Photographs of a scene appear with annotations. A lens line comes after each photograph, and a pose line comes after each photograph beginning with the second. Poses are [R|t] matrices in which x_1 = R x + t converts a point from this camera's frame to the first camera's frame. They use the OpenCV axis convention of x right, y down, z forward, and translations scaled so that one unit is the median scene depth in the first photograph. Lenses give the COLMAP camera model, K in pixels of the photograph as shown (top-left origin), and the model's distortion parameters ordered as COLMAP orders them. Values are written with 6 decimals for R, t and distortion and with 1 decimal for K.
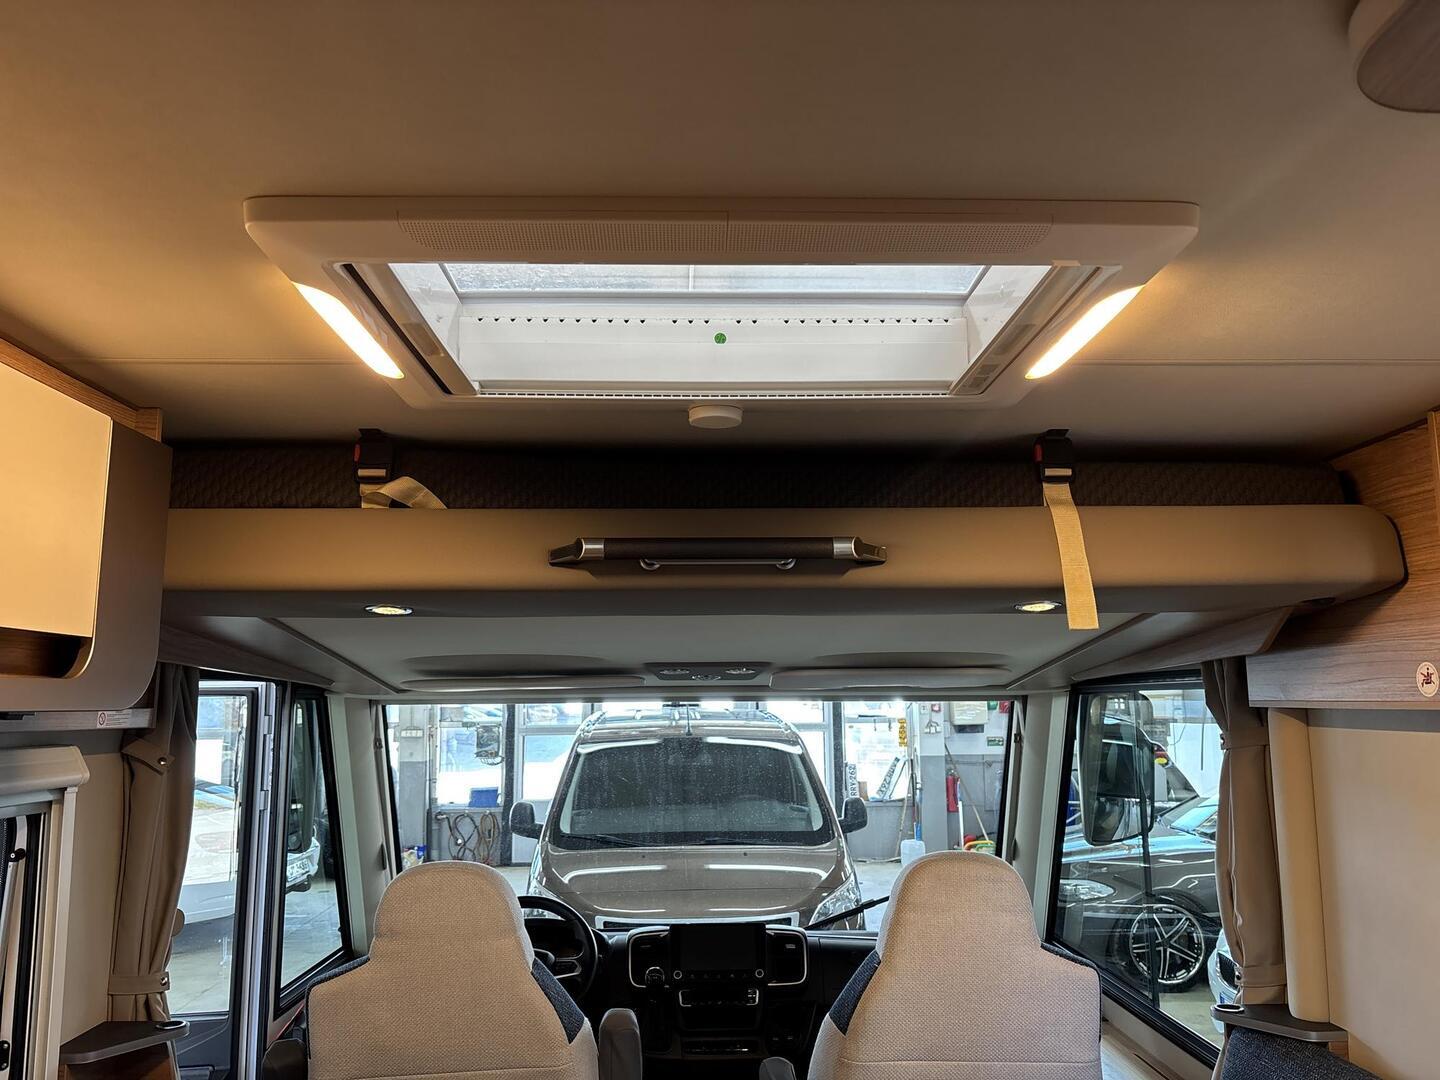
lens RADIAL K [[1080.2, 0, 718.2], [0, 1080.2, 541.9], [0, 0, 1]] dist [-0.003464, -0.023012]
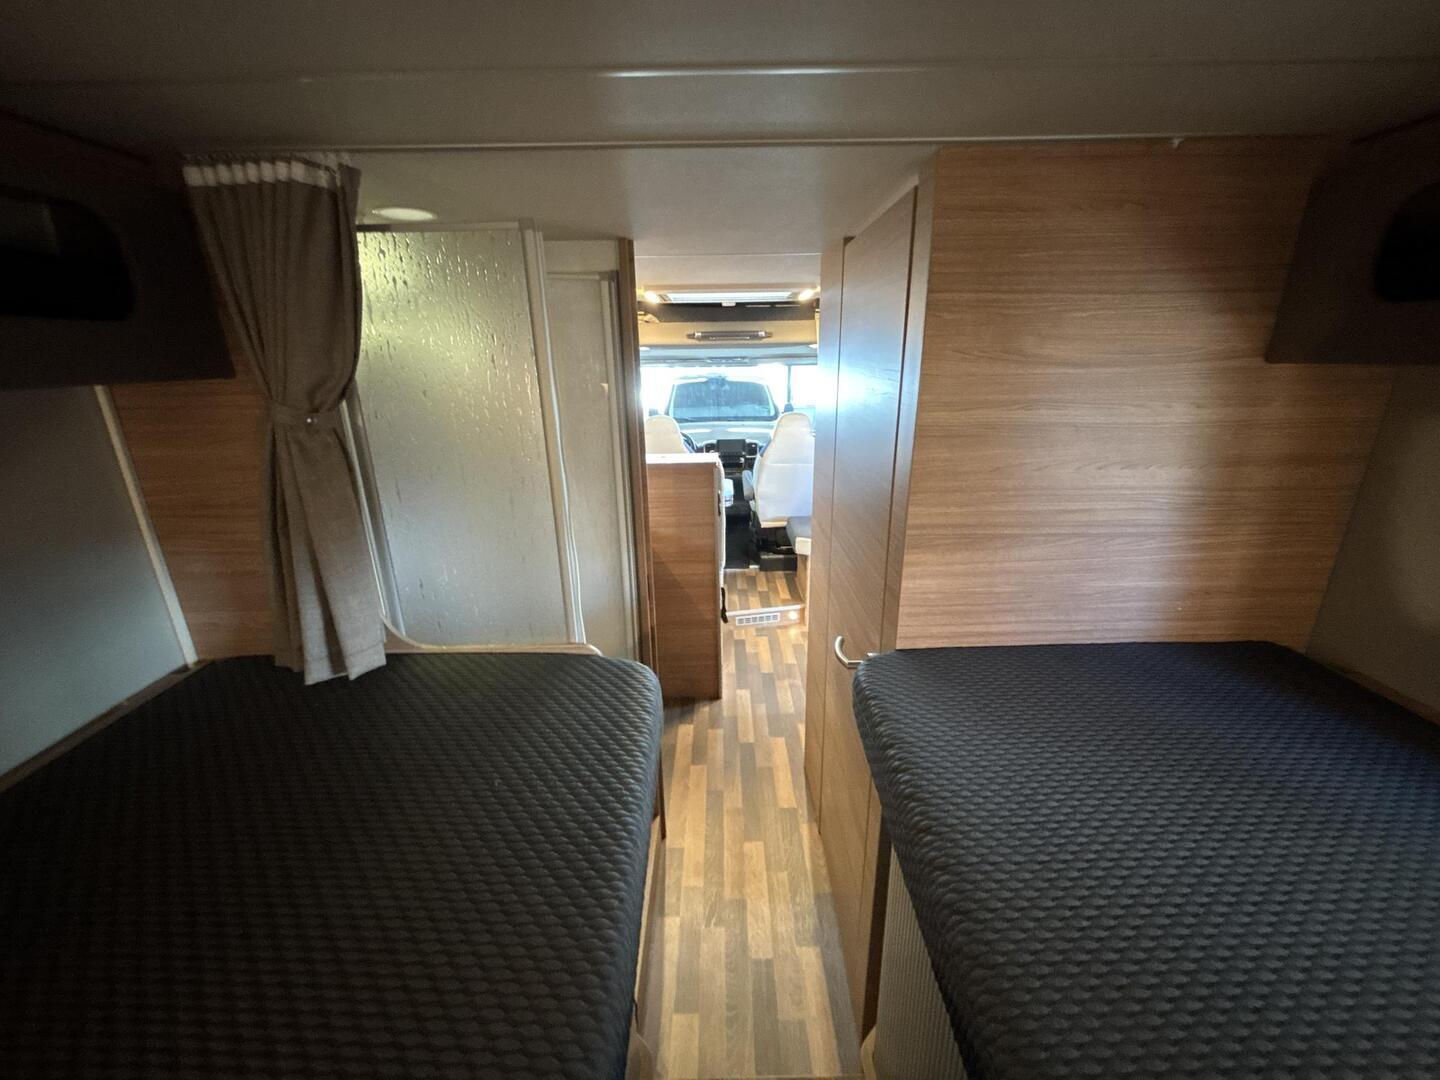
lens RADIAL K [[578.7, 0, 718.5], [0, 578.7, 537.9], [0, 0, 1]] dist [-0.000060, 0.000001]
pose [[0.999657, -0.000034, -0.026178, 0.003328], [0.011514, 0.898639, 0.438538, -0.068826], [0.023509, -0.438689, 0.898331, -0.335162]]
